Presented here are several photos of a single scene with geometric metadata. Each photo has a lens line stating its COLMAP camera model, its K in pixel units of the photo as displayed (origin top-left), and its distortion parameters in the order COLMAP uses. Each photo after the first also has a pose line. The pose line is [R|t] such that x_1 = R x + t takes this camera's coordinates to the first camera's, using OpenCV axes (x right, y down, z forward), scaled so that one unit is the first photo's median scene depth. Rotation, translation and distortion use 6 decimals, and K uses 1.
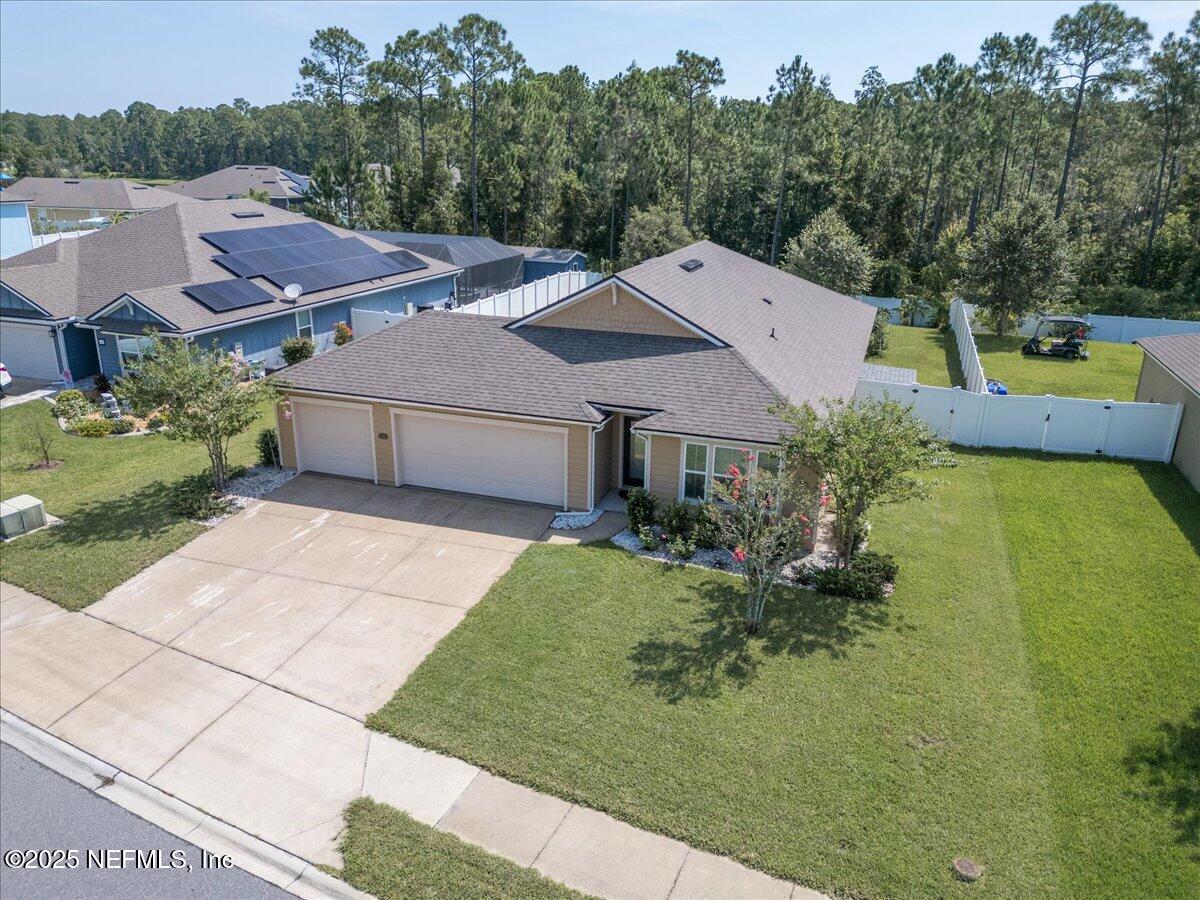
lens RADIAL K [[850.4, 0, 598.9], [0, 850.4, 460.2], [0, 0, 1]] dist [0.040052, -0.037176]
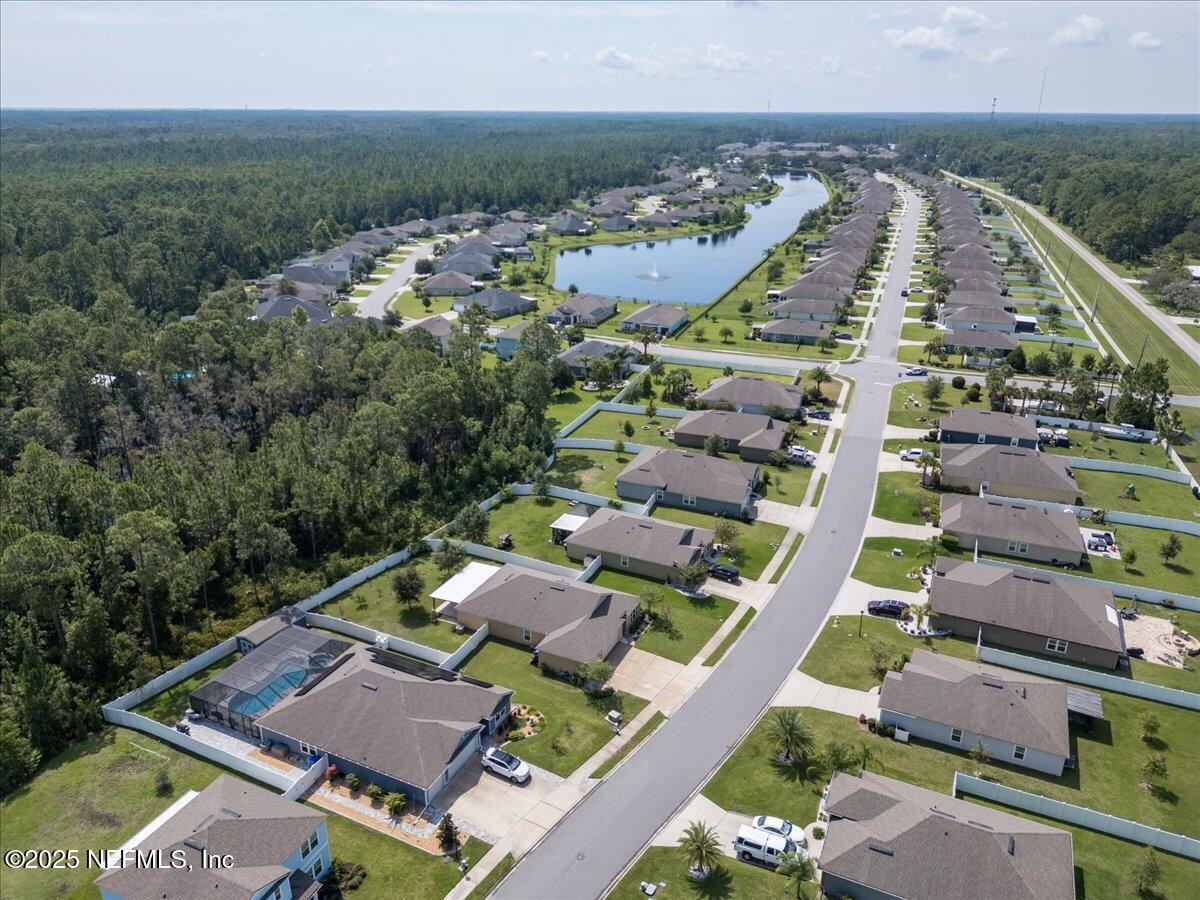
lens RADIAL K [[850.4, 0, 599.8], [0, 850.4, 450.0], [0, 0, 1]] dist [0.040052, -0.037176]
pose [[0.112457, -0.381251, 0.917606, -3.445340], [0.329659, 0.885476, 0.327500, -2.132529], [-0.937378, 0.265668, 0.225261, -0.207350]]
